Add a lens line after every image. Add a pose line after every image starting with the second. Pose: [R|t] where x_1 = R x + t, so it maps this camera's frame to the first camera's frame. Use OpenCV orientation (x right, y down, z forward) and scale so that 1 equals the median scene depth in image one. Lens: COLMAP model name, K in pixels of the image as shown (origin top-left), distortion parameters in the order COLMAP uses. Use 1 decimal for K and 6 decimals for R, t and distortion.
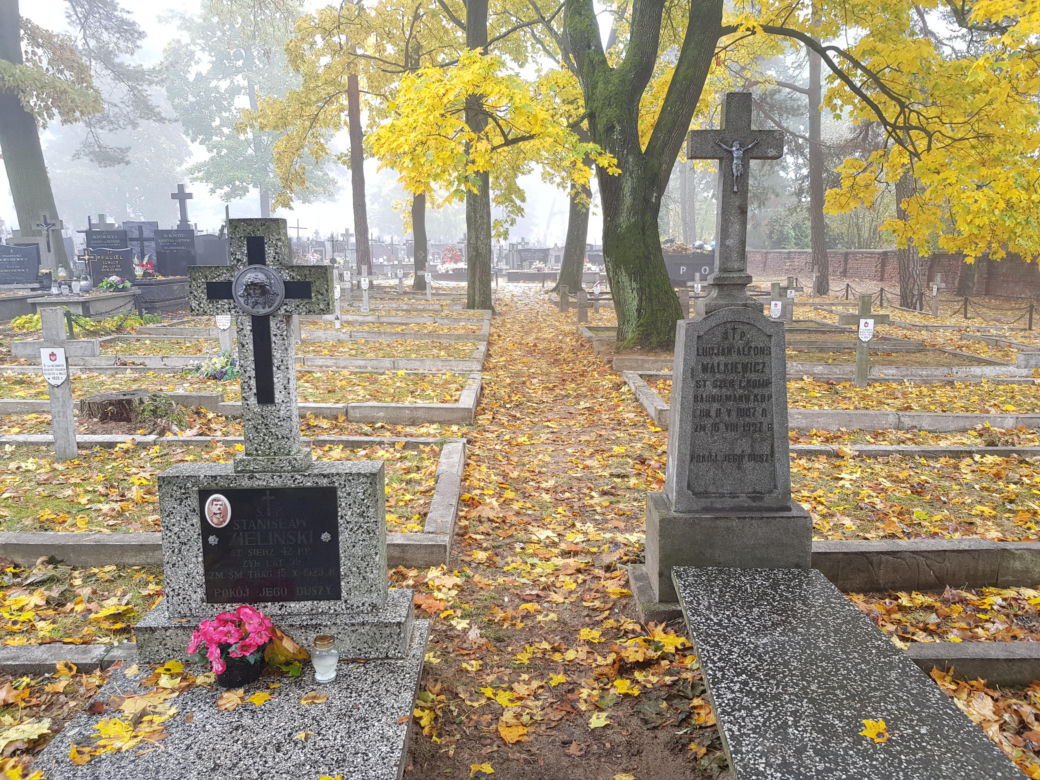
lens RADIAL K [[789.7, 0, 520.1], [0, 789.7, 390.6], [0, 0, 1]] dist [0.015104, 0.003302]
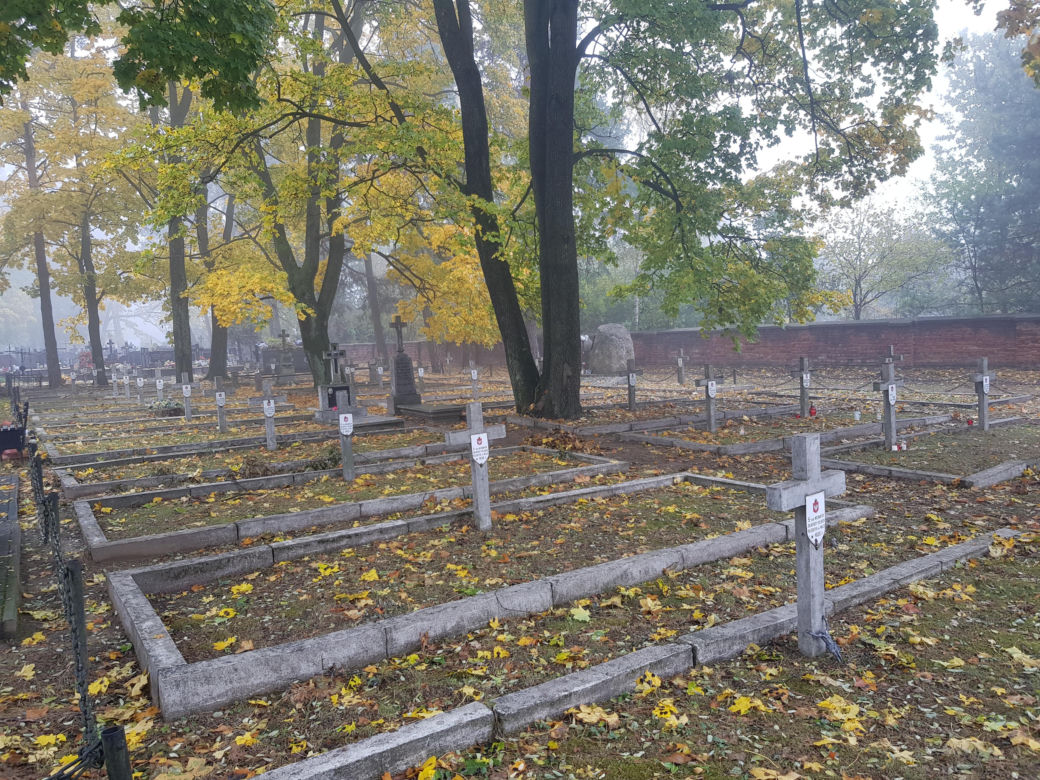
lens RADIAL K [[789.7, 0, 519.5], [0, 789.7, 389.7], [0, 0, 1]] dist [0.015104, 0.003302]
pose [[0.845659, -0.080342, 0.527641, -0.493851], [0.143725, 0.986366, -0.080160, 0.172627], [-0.514007, 0.143623, 0.845677, -1.001695]]
